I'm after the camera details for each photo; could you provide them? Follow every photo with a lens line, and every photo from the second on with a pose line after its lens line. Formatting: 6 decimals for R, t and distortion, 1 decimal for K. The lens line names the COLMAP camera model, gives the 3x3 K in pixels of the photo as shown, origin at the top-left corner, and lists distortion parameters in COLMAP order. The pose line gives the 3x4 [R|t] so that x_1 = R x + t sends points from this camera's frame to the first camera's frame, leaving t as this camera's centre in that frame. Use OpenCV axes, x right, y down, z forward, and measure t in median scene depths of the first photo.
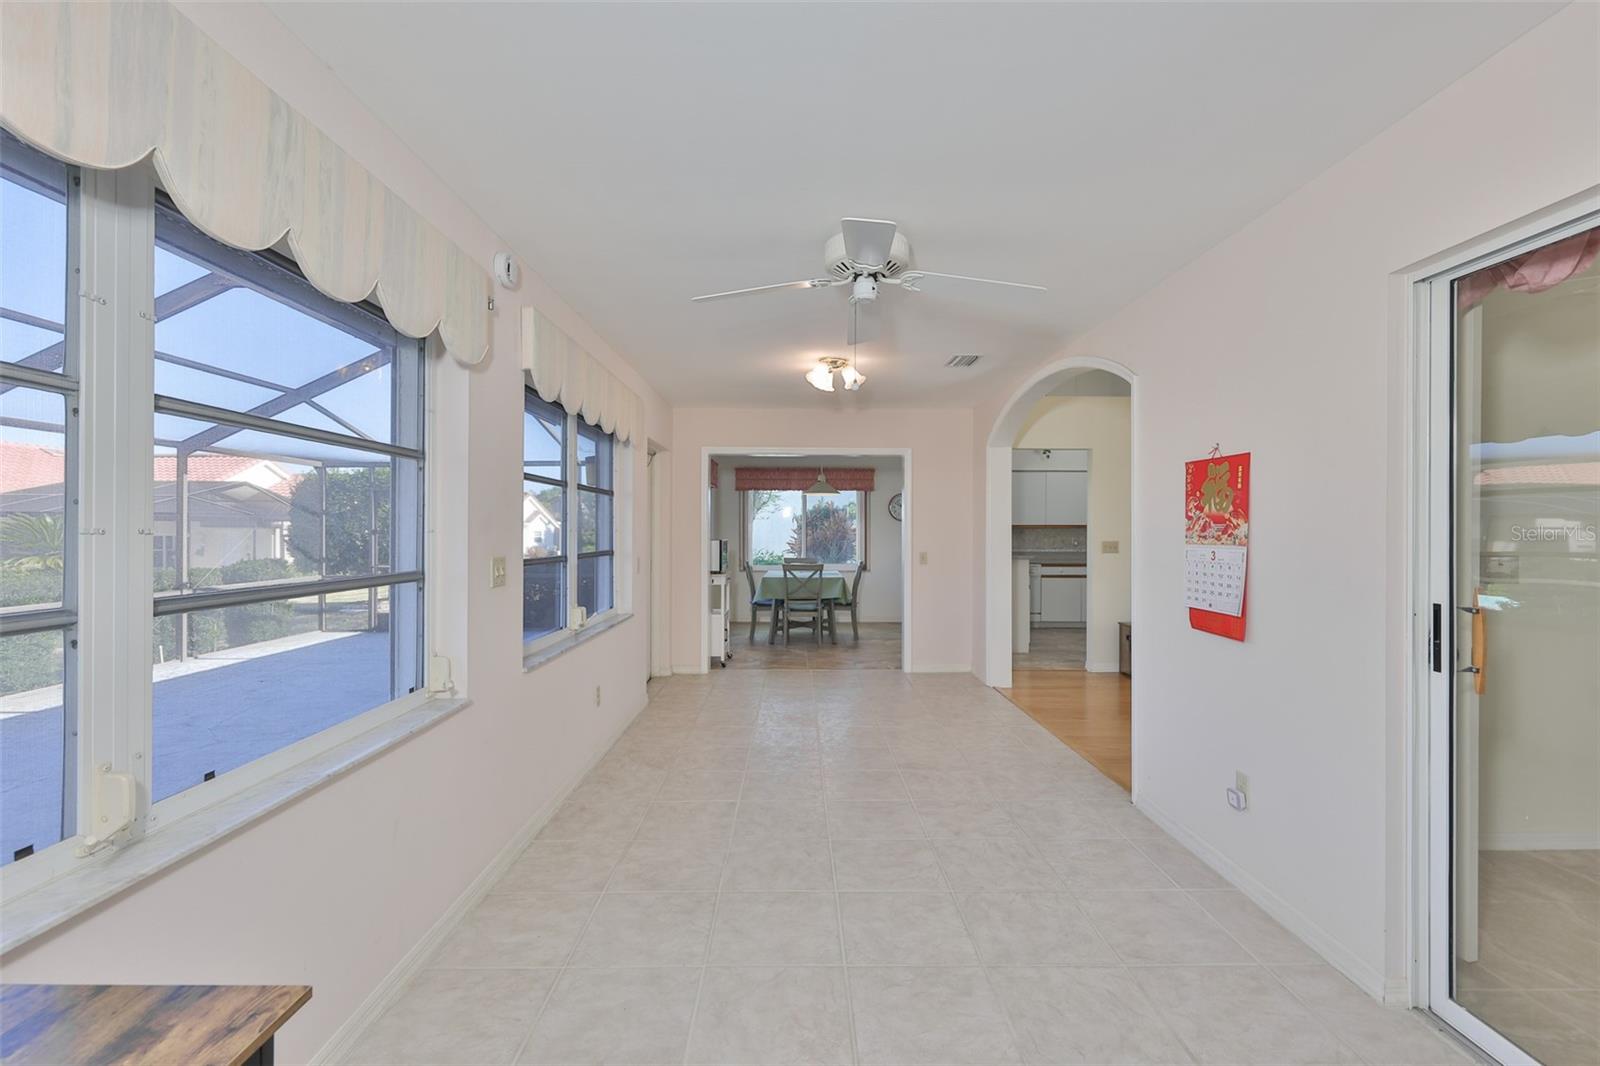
lens RADIAL K [[686.3, 0, 802.5], [0, 686.3, 531.0], [0, 0, 1]] dist [-0.004446, 0.001485]
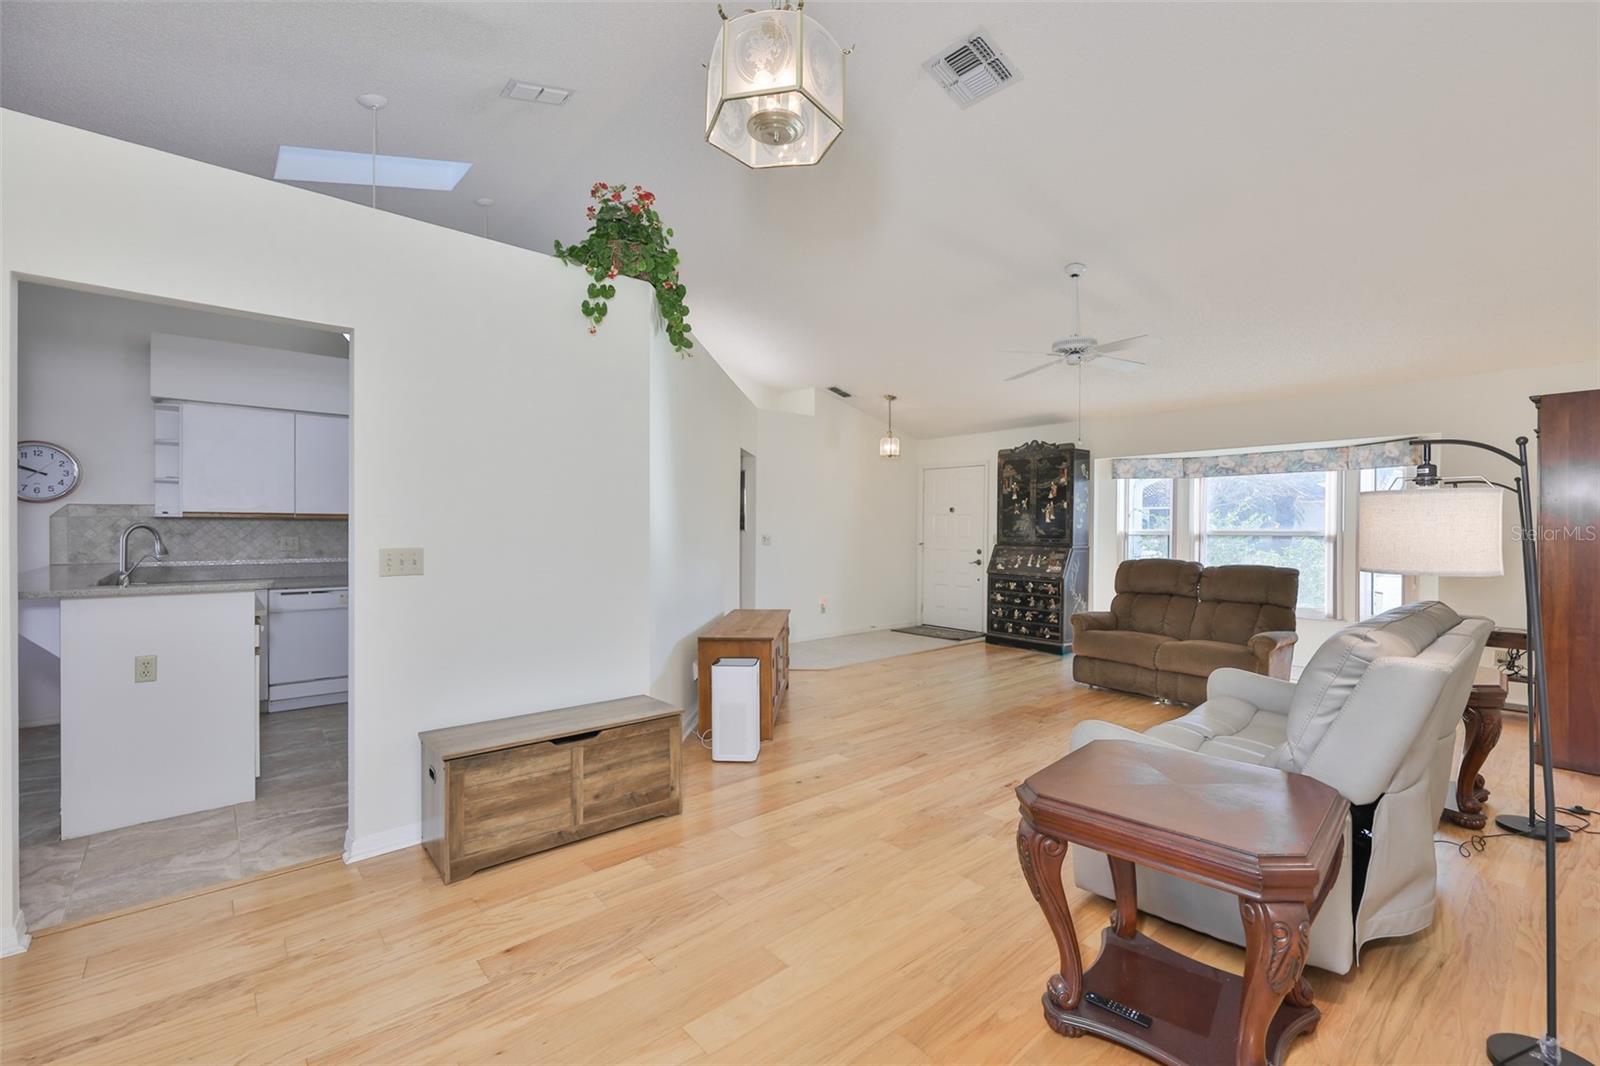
lens RADIAL K [[686.3, 0, 809.7], [0, 686.3, 536.4], [0, 0, 1]] dist [-0.004446, 0.001485]
pose [[0.760597, -0.006225, 0.649195, 0.729893], [-0.002307, 0.999922, 0.012292, 0.005345], [-0.649220, -0.010847, 0.760523, 0.810974]]
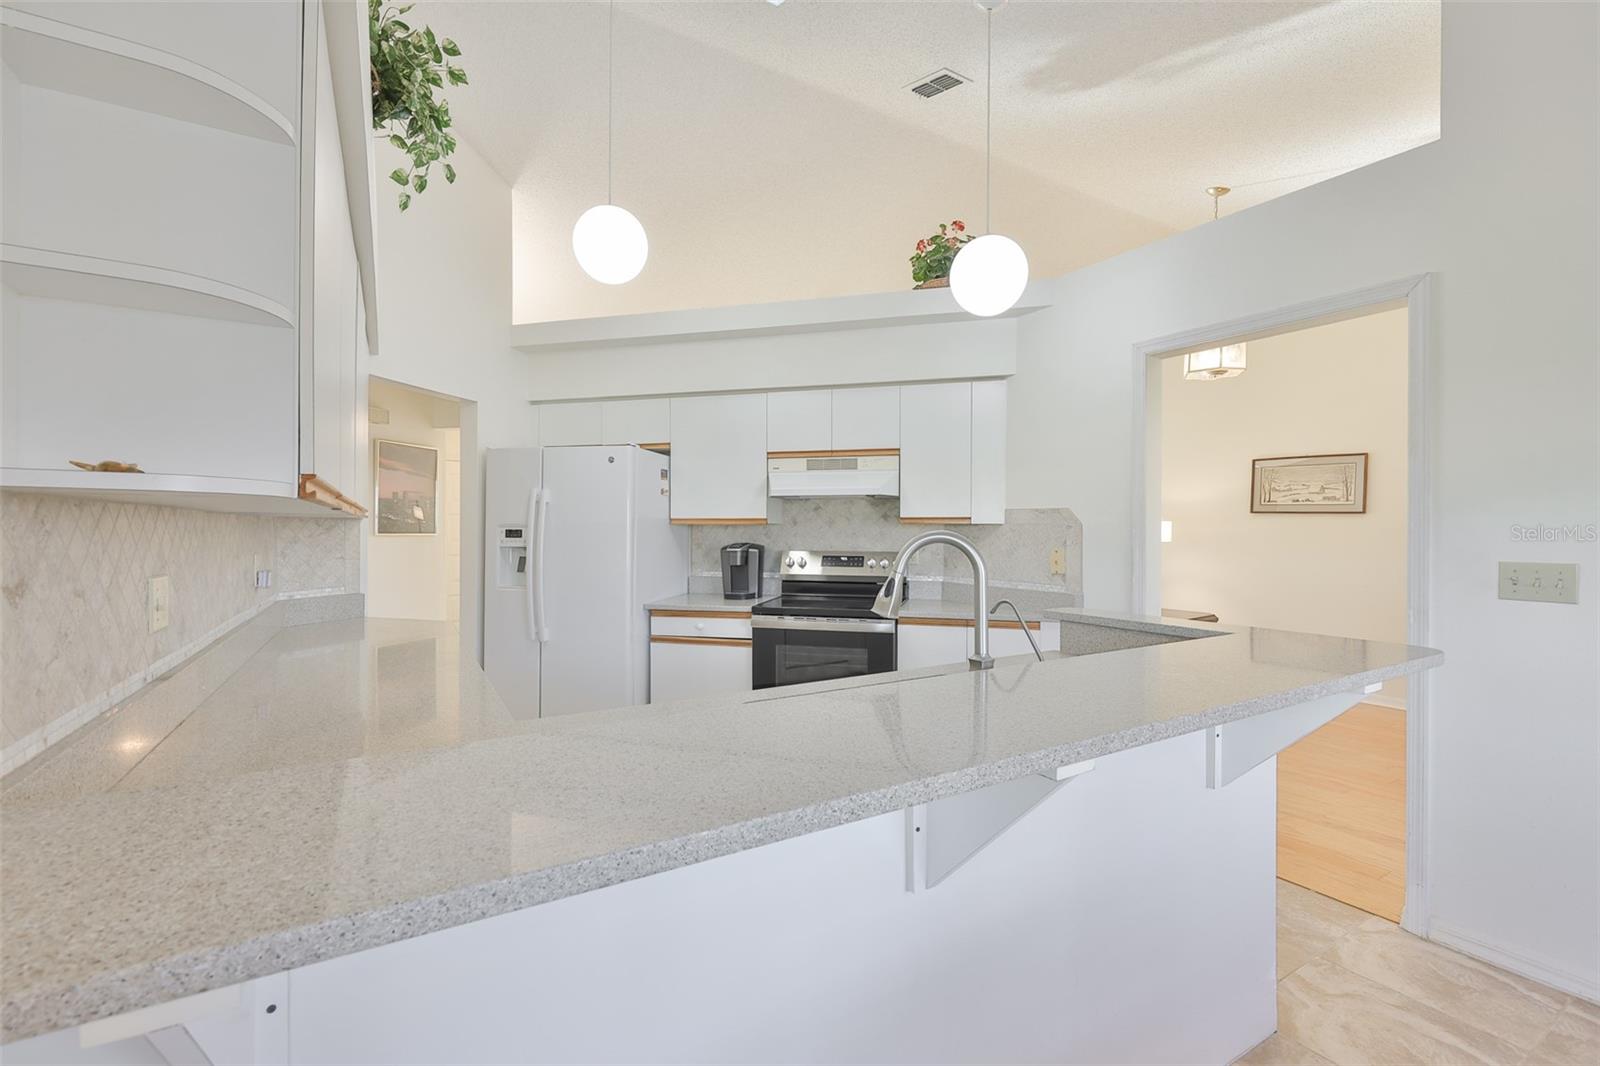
lens RADIAL K [[686.3, 0, 795.1], [0, 686.3, 534.3], [0, 0, 1]] dist [-0.004446, 0.001485]
pose [[-0.505172, -0.008101, 0.862981, 0.286524], [-0.003546, 0.999967, 0.007311, -0.001592], [-0.863012, 0.000633, -0.505184, 2.708354]]
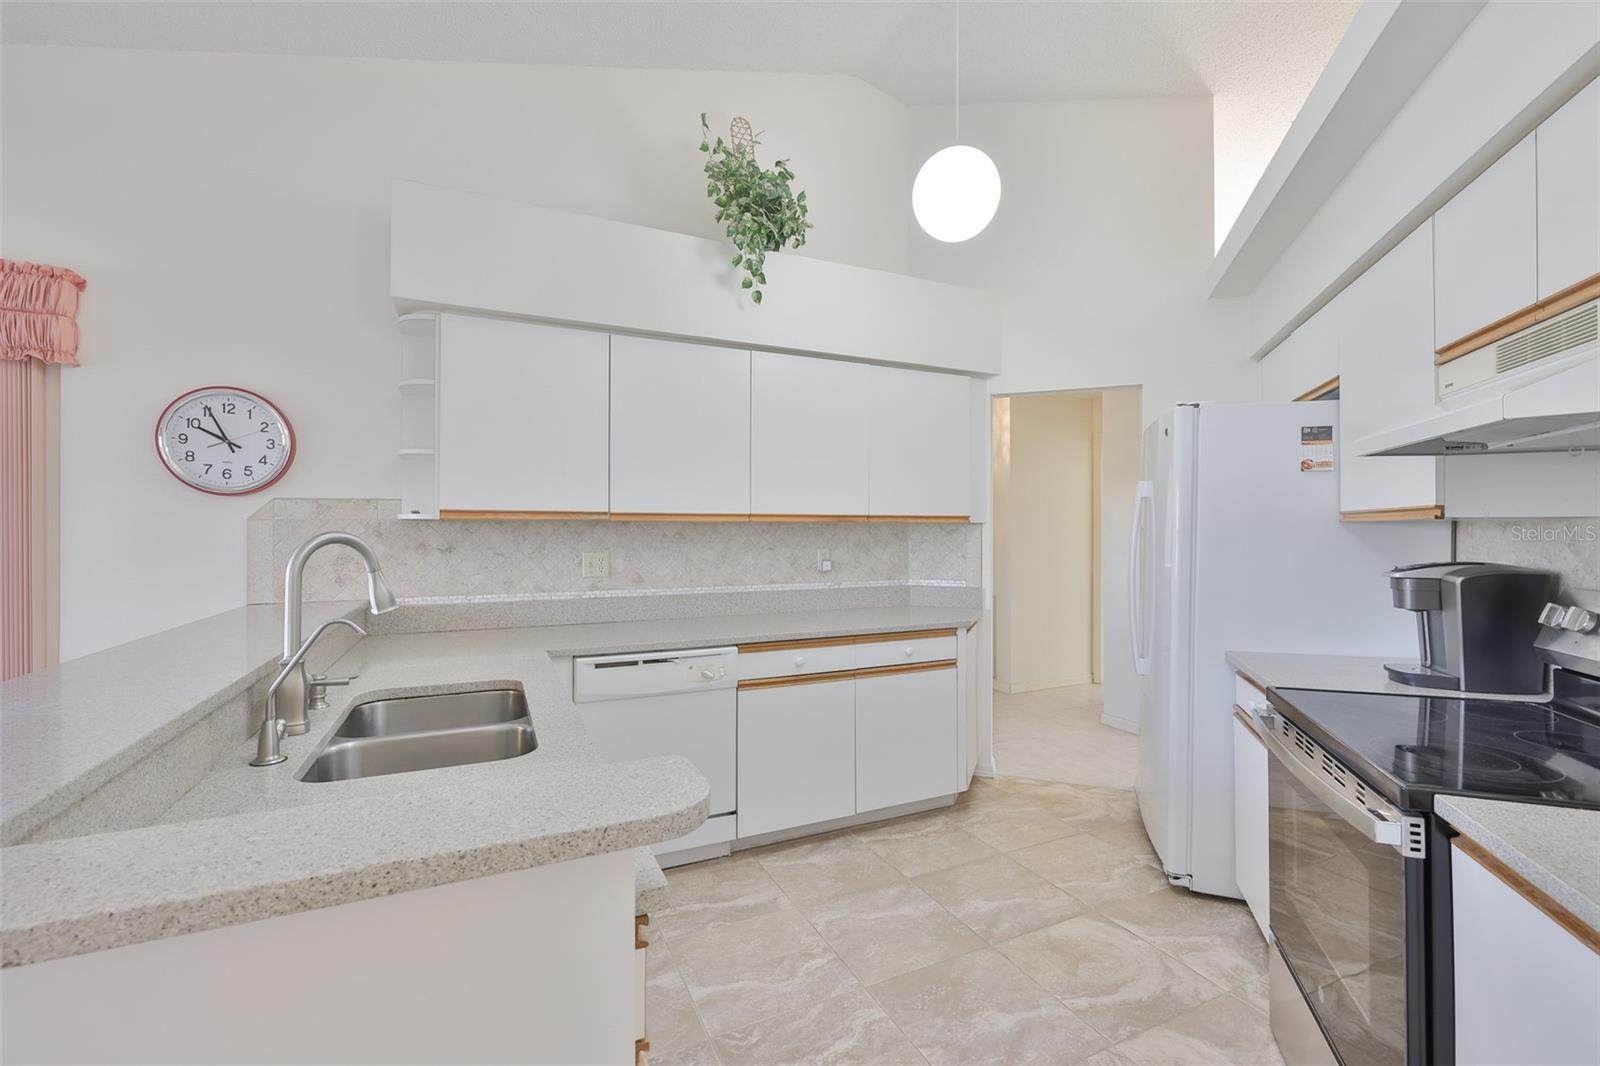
lens RADIAL K [[686.3, 0, 812.3], [0, 686.3, 530.5], [0, 0, 1]] dist [-0.004446, 0.001485]
pose [[0.906078, -0.000059, 0.423111, 0.716428], [0.000129, 1.000000, -0.000137, -0.001961], [-0.423111, 0.000179, 0.906078, 1.853912]]
